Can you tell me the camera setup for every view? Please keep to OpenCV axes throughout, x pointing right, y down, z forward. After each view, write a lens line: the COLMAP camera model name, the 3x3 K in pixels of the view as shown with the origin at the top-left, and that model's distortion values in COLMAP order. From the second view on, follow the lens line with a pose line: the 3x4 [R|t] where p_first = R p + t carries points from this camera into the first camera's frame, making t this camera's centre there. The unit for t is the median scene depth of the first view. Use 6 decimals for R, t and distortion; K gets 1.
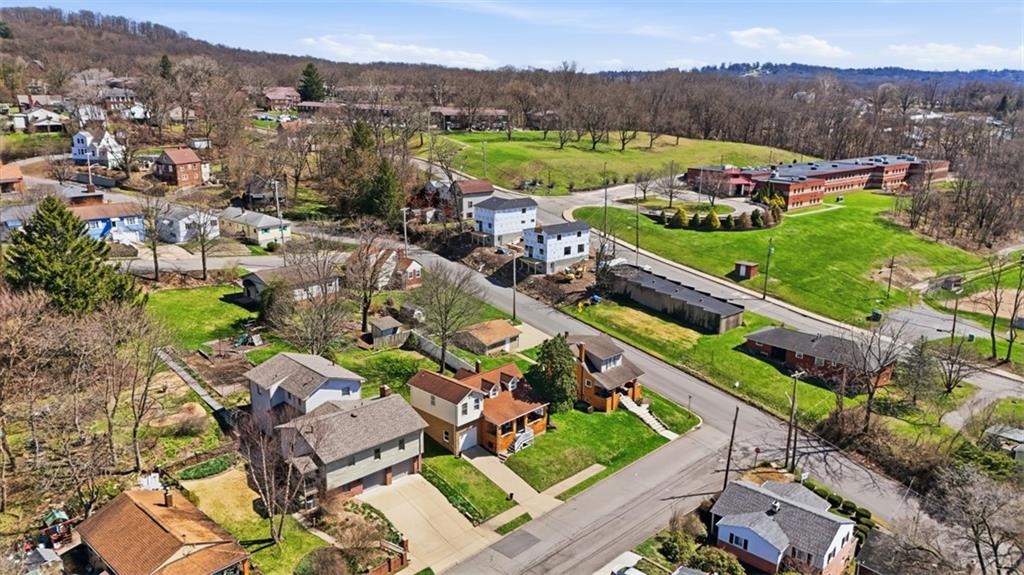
lens RADIAL K [[747.8, 0, 517.4], [0, 747.8, 289.0], [0, 0, 1]] dist [0.062625, -0.062958]
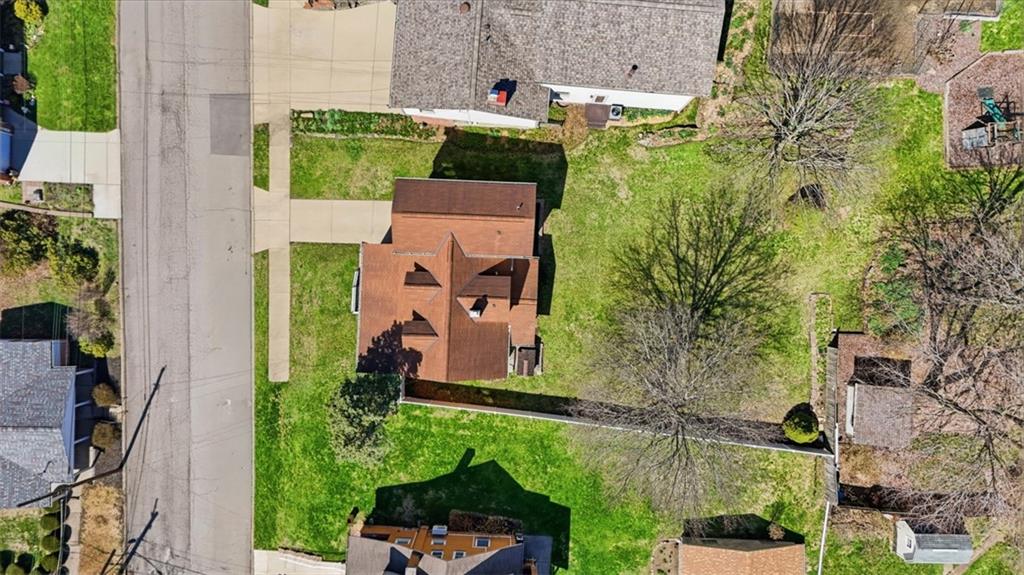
lens RADIAL K [[747.8, 0, 517.4], [0, 747.8, 289.0], [0, 0, 1]] dist [0.062625, -0.062958]
pose [[-0.744353, 0.667083, -0.030639, -0.073094], [-0.205212, -0.184840, 0.961105, -0.423933], [0.635473, 0.721689, 0.274480, 0.941817]]
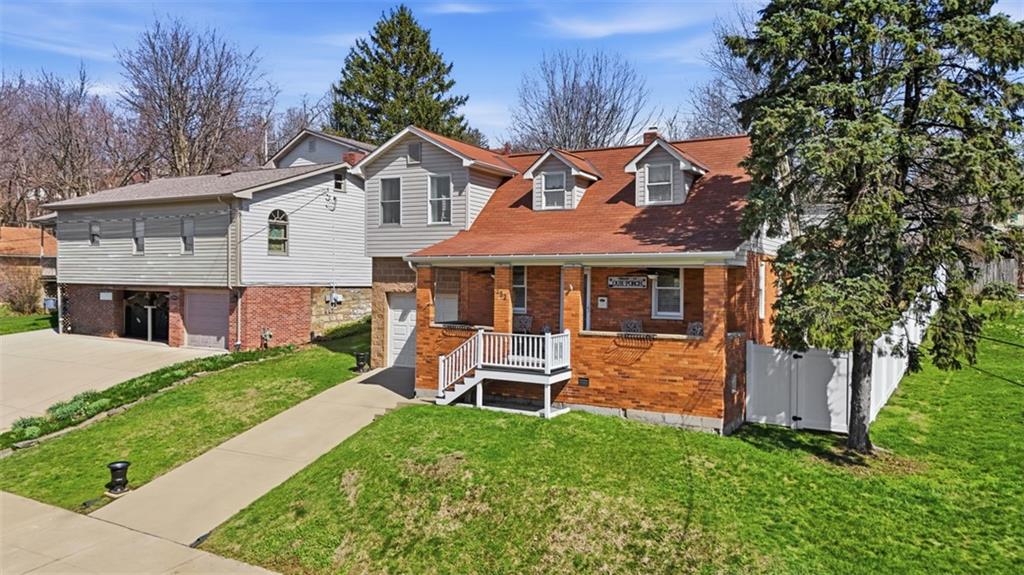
lens RADIAL K [[747.8, 0, 517.4], [0, 747.8, 289.0], [0, 0, 1]] dist [0.062625, -0.062958]
pose [[0.270680, -0.000841, -0.962669, 0.214334], [-0.262135, 0.962148, -0.074547, 0.199921], [0.926292, 0.272527, 0.260214, 0.974584]]
